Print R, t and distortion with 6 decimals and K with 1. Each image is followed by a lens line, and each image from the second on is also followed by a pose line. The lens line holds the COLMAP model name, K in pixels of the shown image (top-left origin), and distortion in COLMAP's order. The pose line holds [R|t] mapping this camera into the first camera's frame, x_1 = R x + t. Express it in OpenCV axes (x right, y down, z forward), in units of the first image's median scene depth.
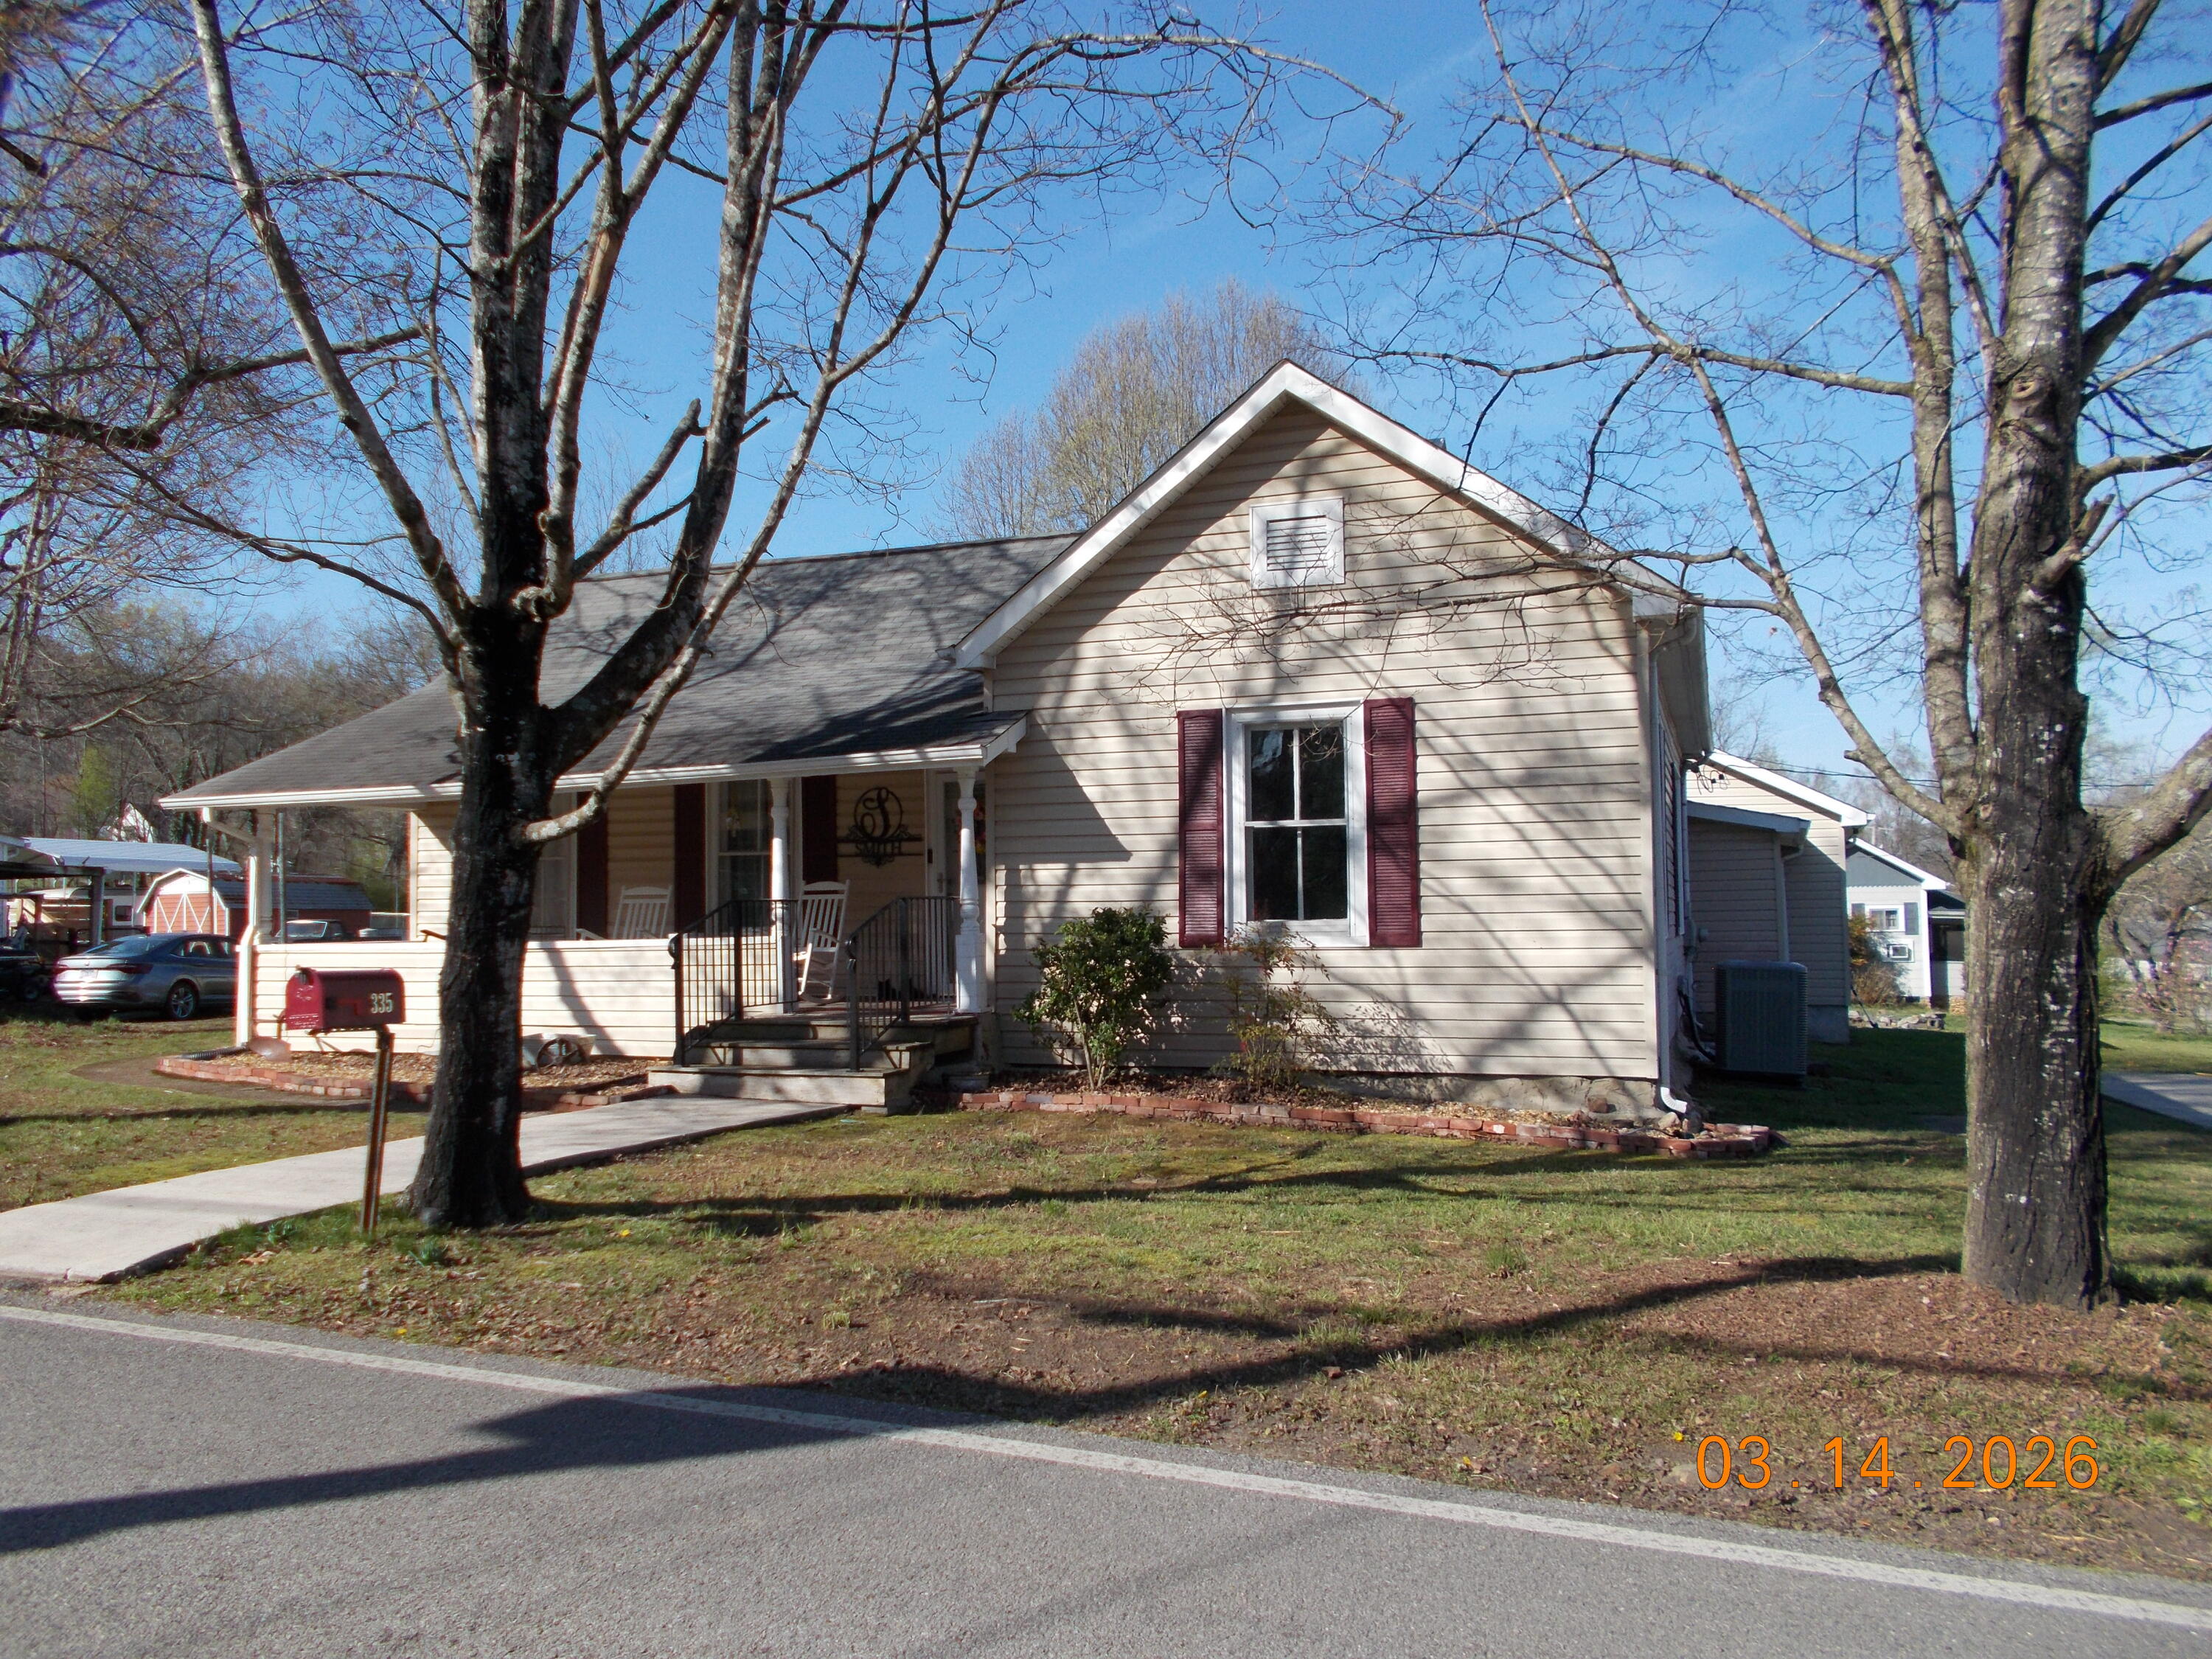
lens RADIAL K [[1730.6, 0, 1110.0], [0, 1730.6, 819.1], [0, 0, 1]] dist [0.025902, -0.005524]
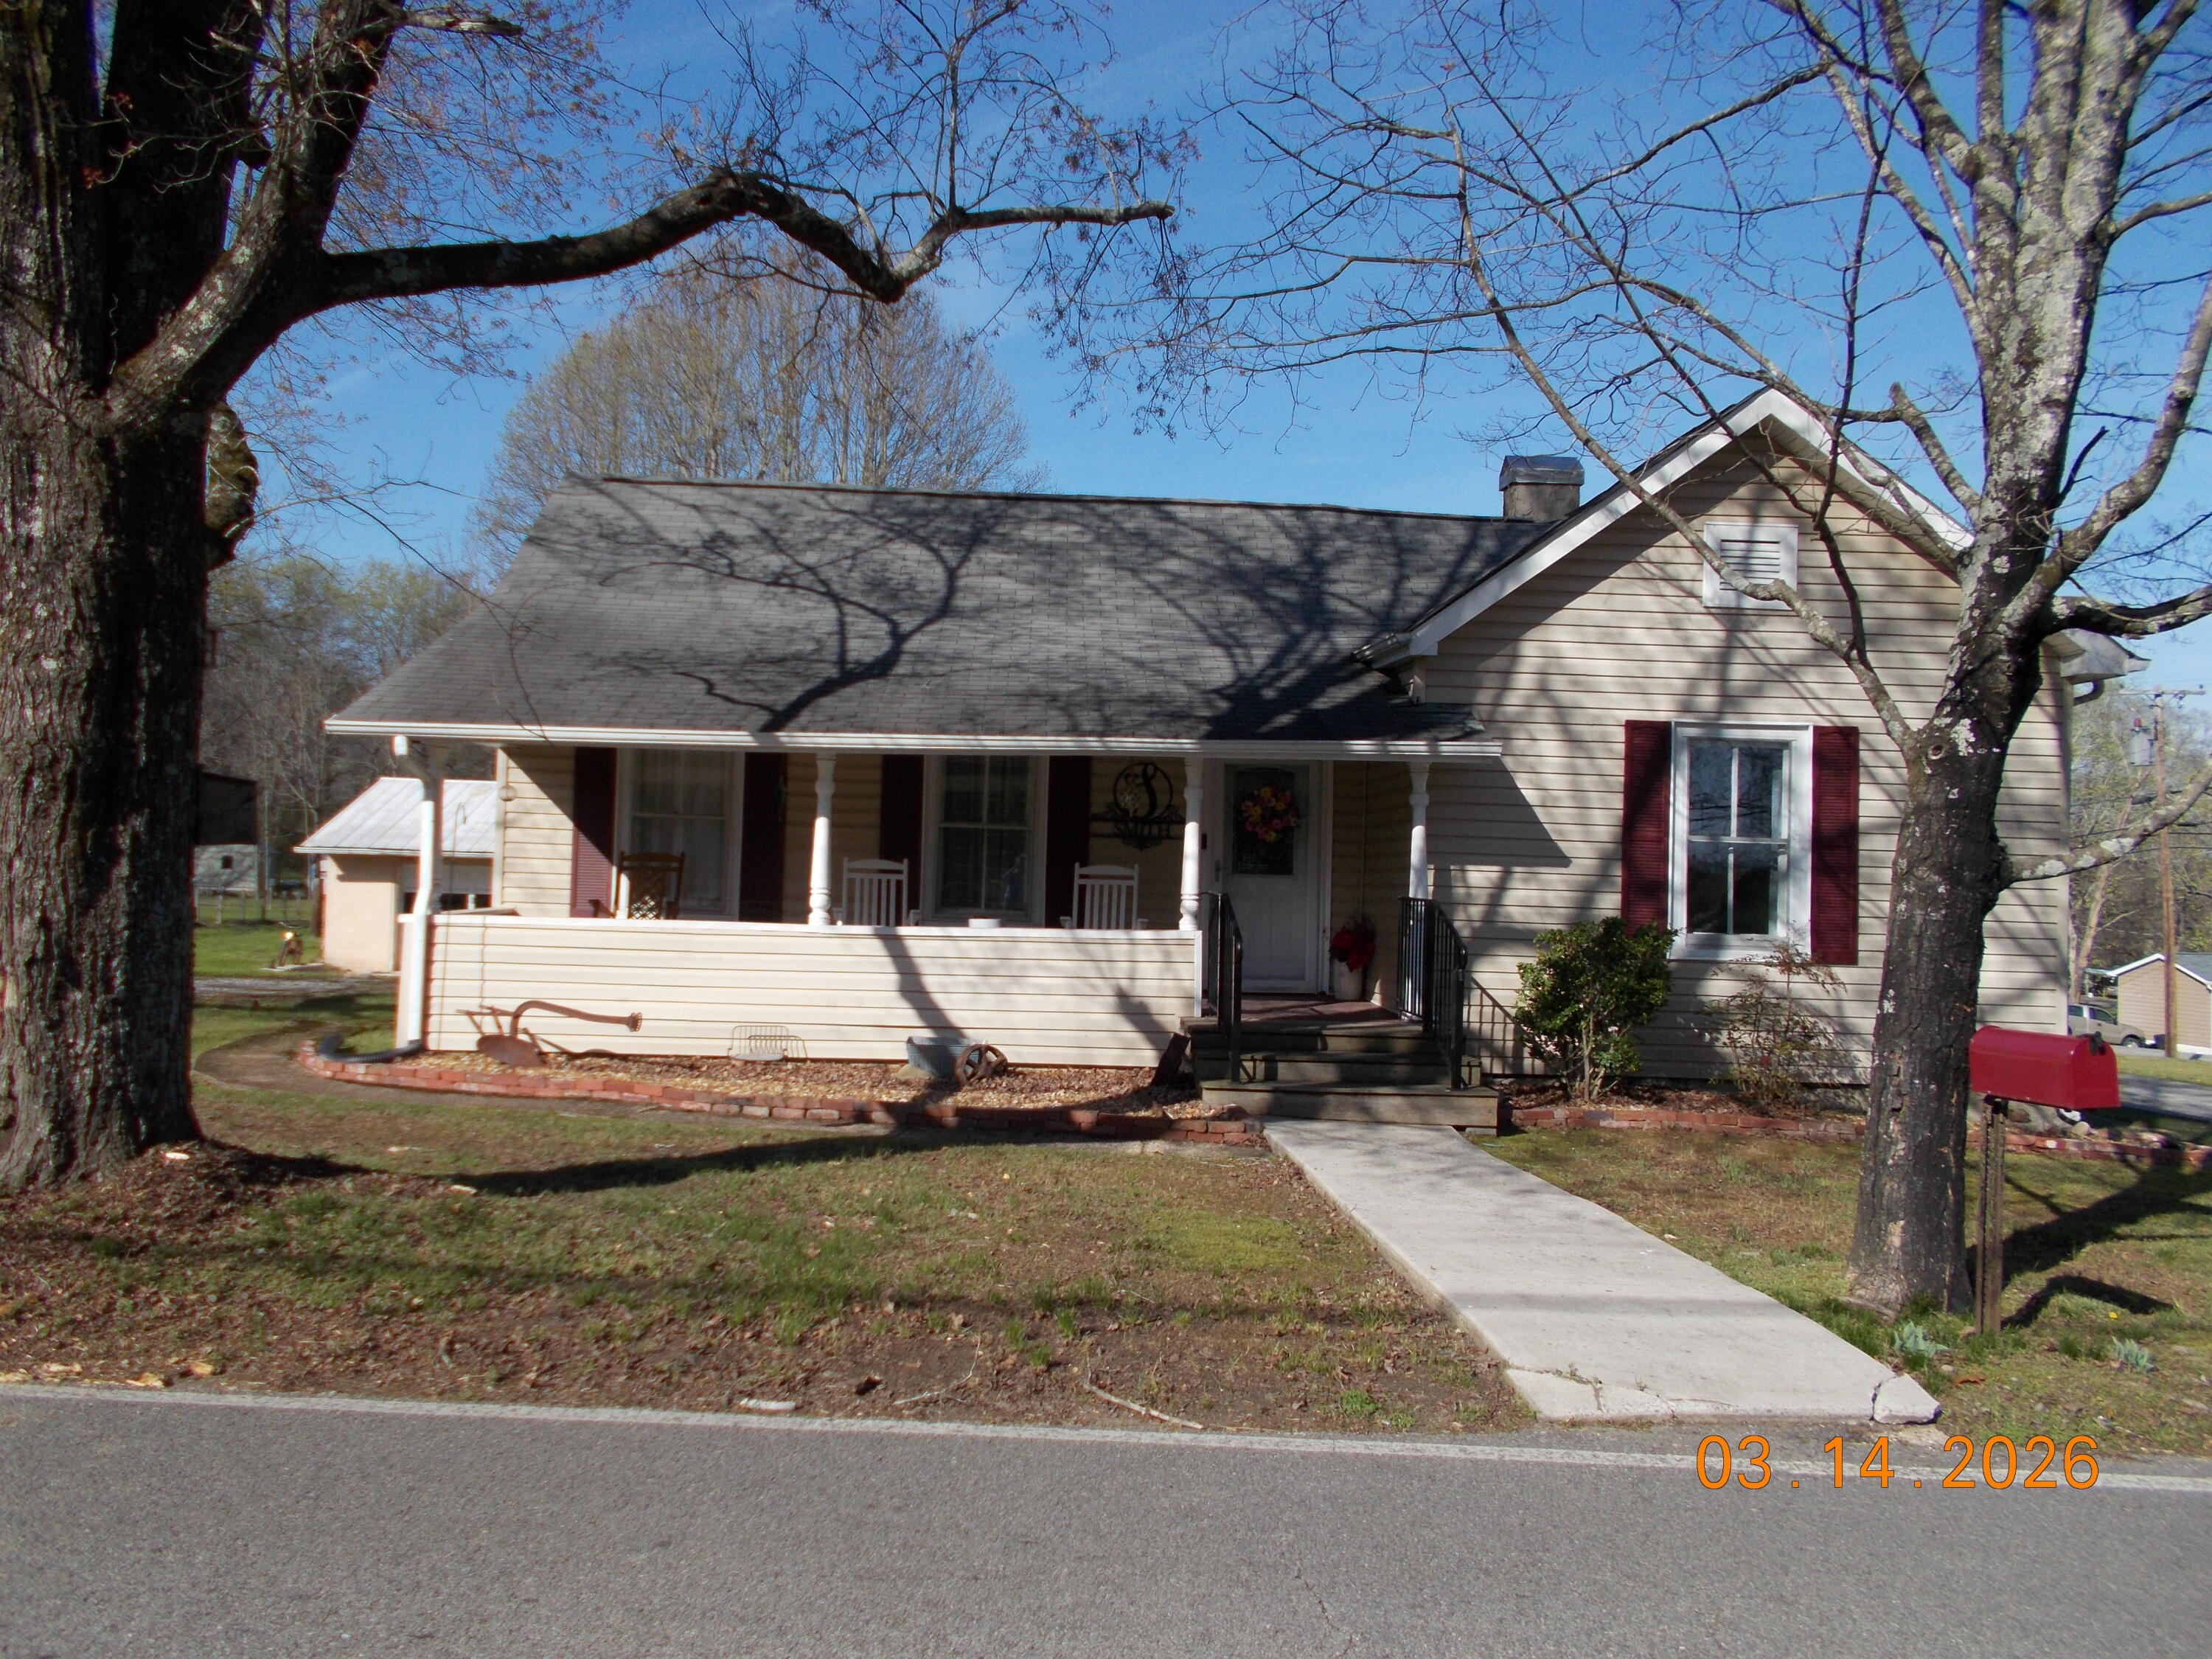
lens RADIAL K [[1730.6, 0, 1110.0], [0, 1730.6, 819.1], [0, 0, 1]] dist [0.025902, -0.005524]
pose [[0.915579, 0.053257, 0.398595, -0.635282], [-0.063362, 0.997916, 0.012210, 0.000987], [-0.397114, -0.036435, 0.917046, 0.205303]]
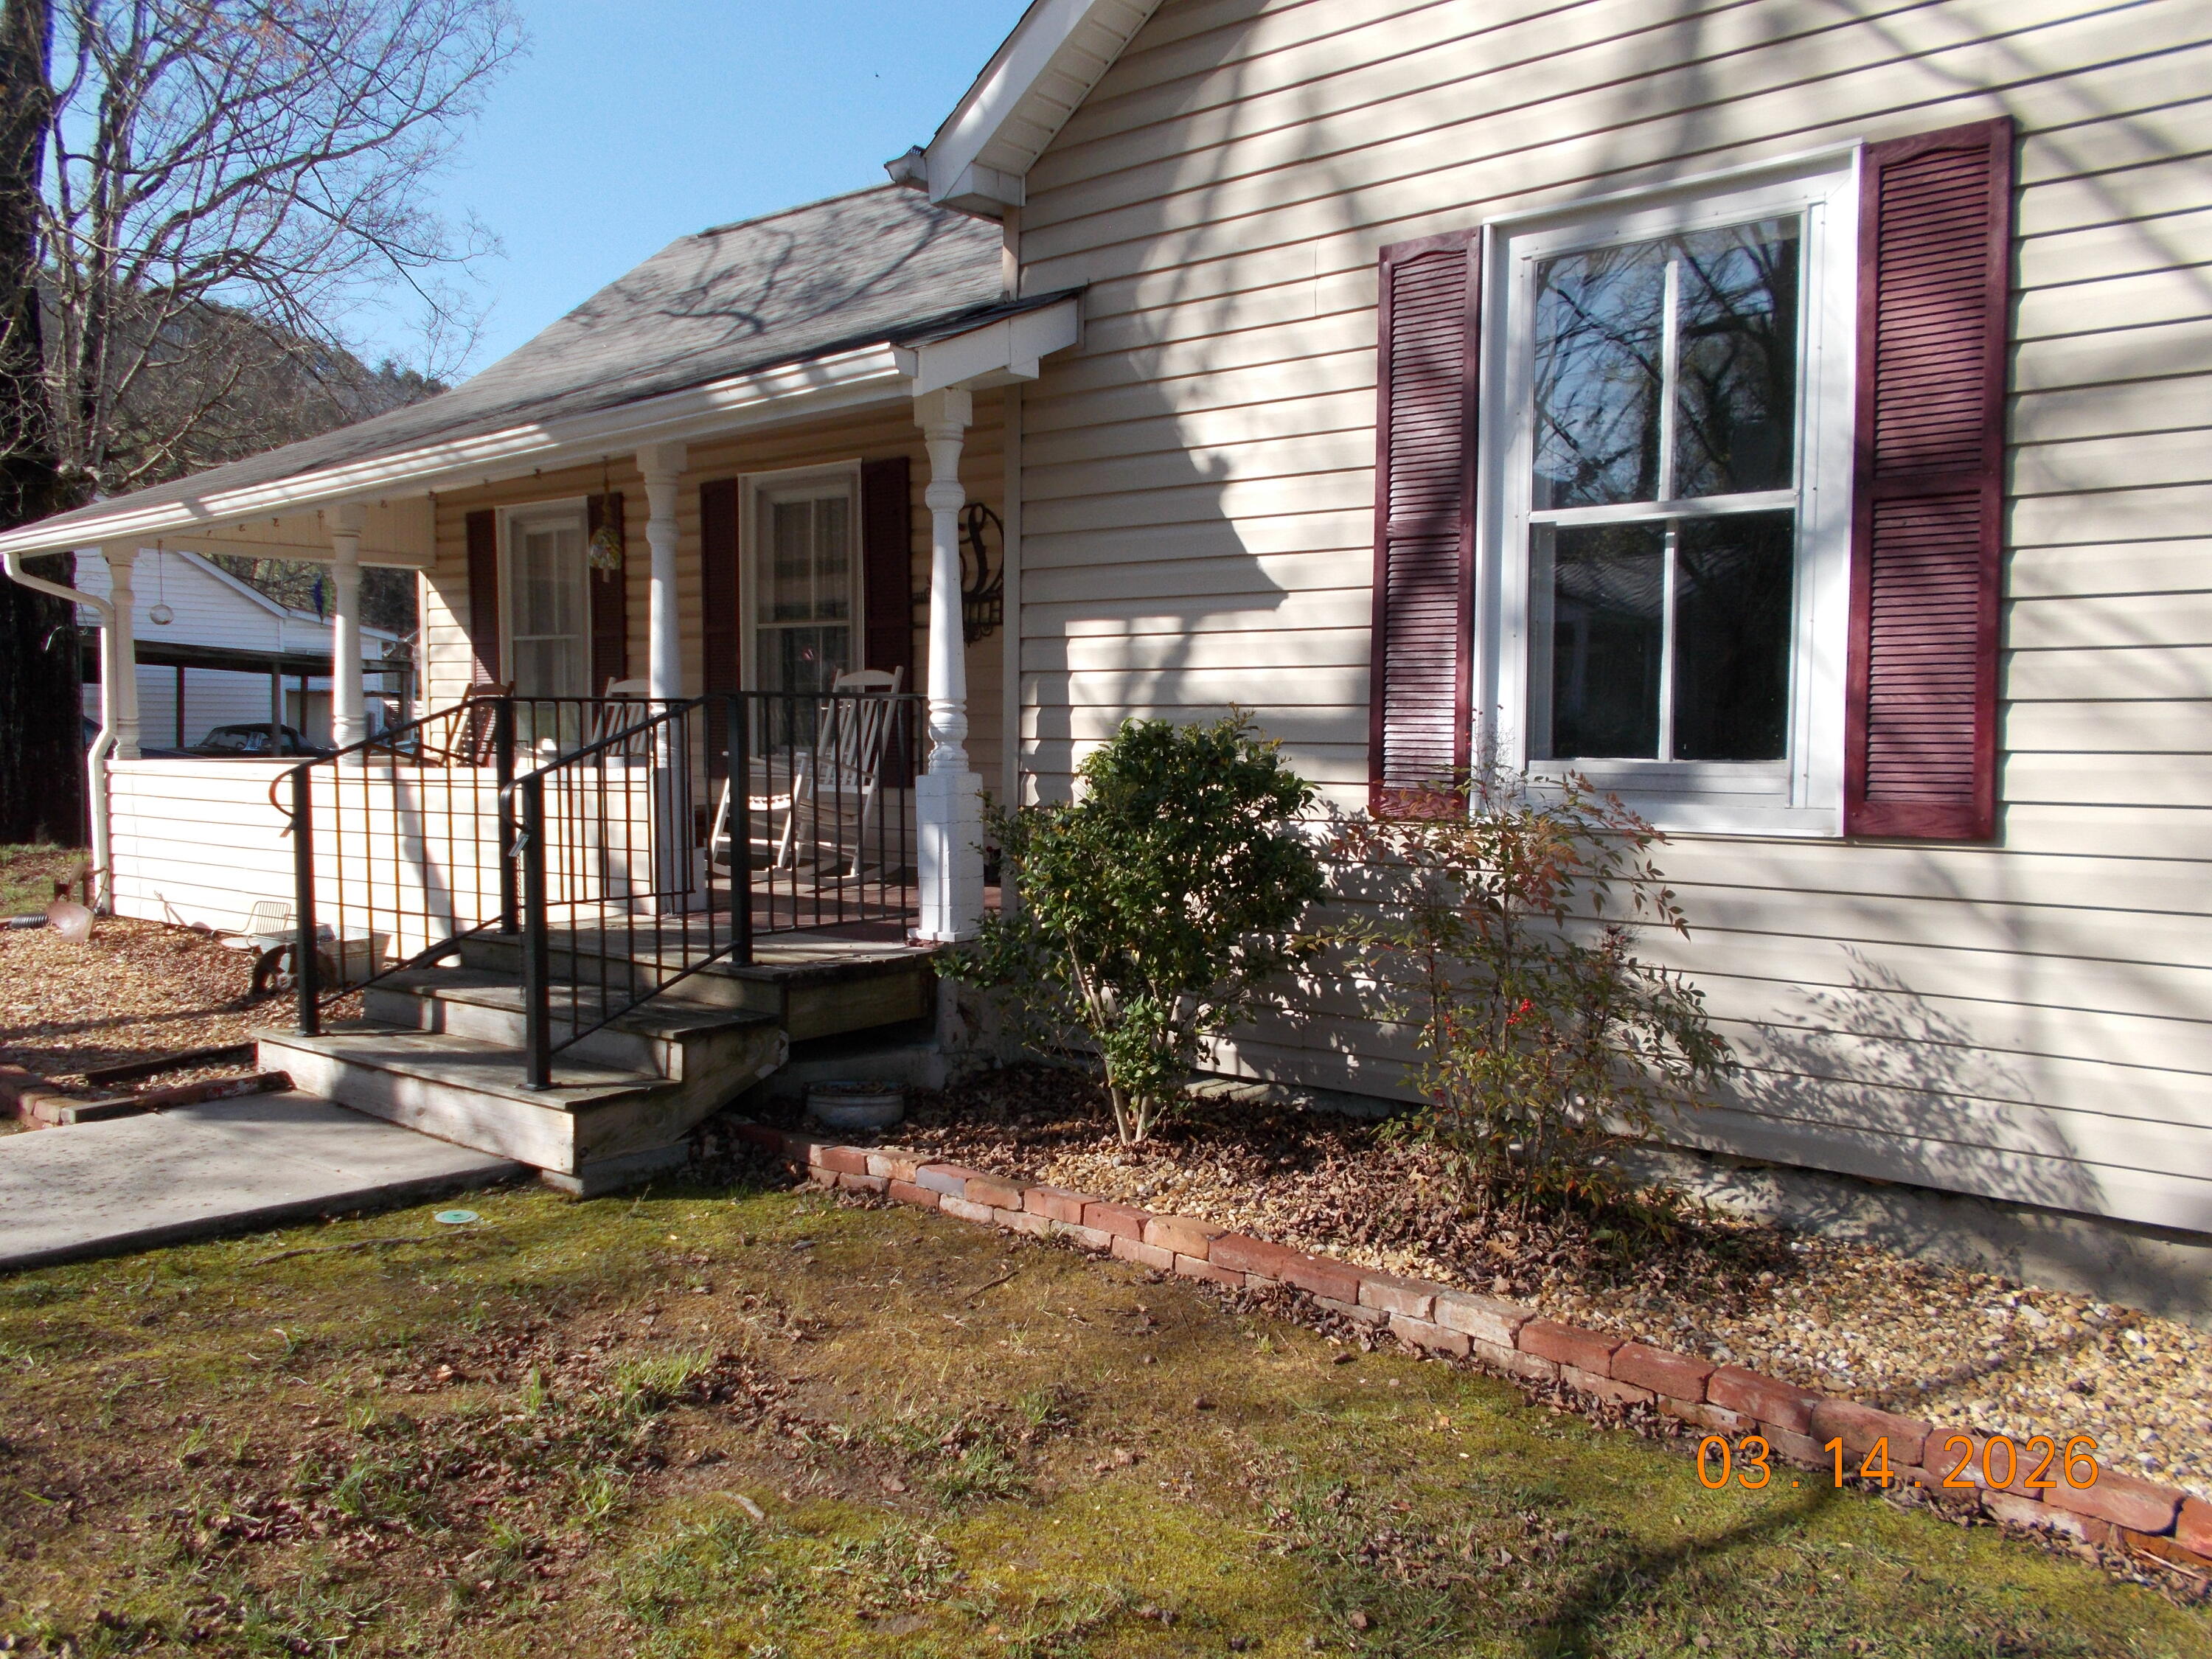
lens RADIAL K [[1730.6, 0, 1110.0], [0, 1730.6, 819.1], [0, 0, 1]] dist [0.025902, -0.005524]
pose [[0.945139, 0.031569, -0.325140, 0.119046], [0.003805, 0.994188, 0.107590, 0.028902], [0.326647, -0.102925, 0.939526, 0.590577]]
